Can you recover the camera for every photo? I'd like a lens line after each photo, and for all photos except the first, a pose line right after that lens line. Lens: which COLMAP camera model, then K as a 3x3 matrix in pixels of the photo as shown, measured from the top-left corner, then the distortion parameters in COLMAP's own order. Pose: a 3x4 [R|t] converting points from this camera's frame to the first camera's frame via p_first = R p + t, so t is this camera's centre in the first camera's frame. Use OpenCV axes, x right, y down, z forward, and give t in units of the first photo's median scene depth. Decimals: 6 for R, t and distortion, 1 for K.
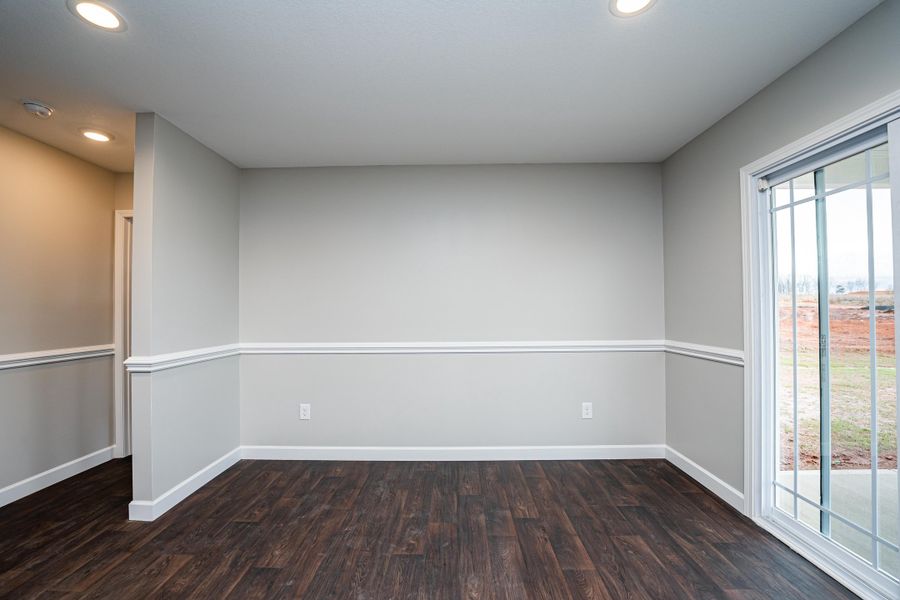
lens RADIAL K [[373.2, 0, 452.2], [0, 373.2, 304.8], [0, 0, 1]] dist [-0.024363, 0.000581]
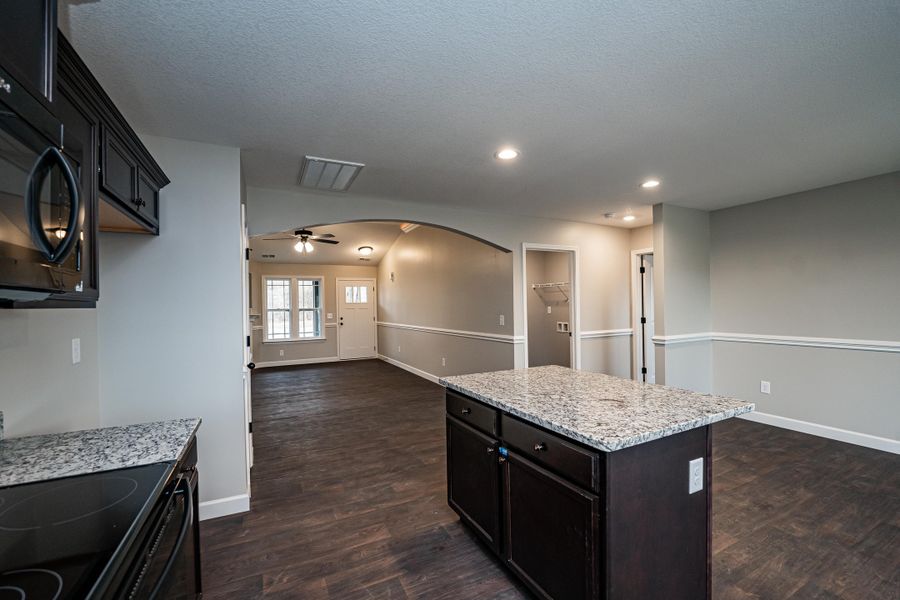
lens RADIAL K [[373.2, 0, 452.2], [0, 373.2, 304.8], [0, 0, 1]] dist [-0.024363, 0.000581]
pose [[0.462189, -0.002549, -0.886778, 0.343848], [0.025108, 0.999633, 0.010213, -0.064770], [0.886426, -0.026986, 0.462083, -0.818574]]
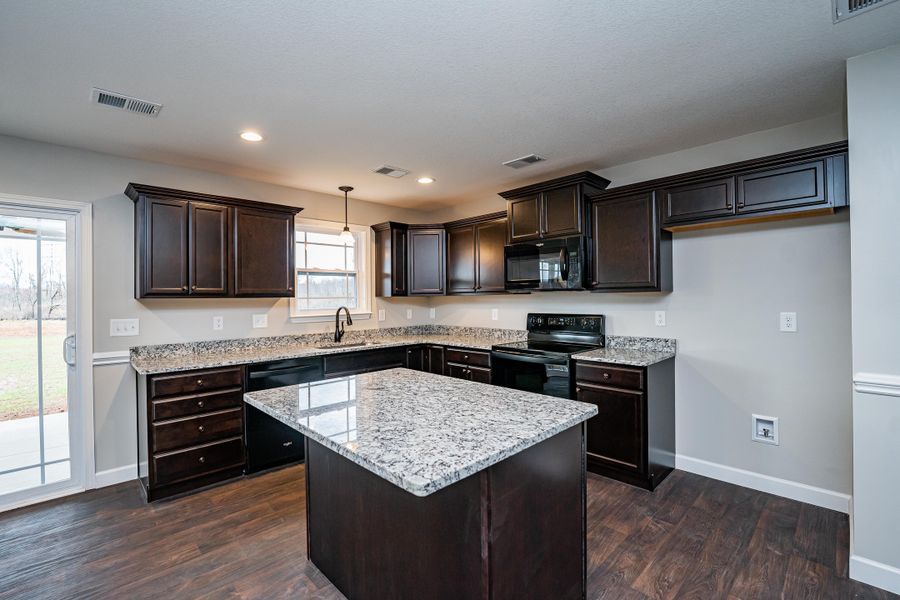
lens RADIAL K [[396.5, 0, 436.6], [0, 396.5, 296.8], [0, 0, 1]] dist [-0.023526, 0.000635]
pose [[-0.692178, 0.020478, 0.721436, -0.933929], [0.010792, 0.999779, -0.018024, -0.035590], [-0.721646, -0.004690, -0.692247, 0.340442]]
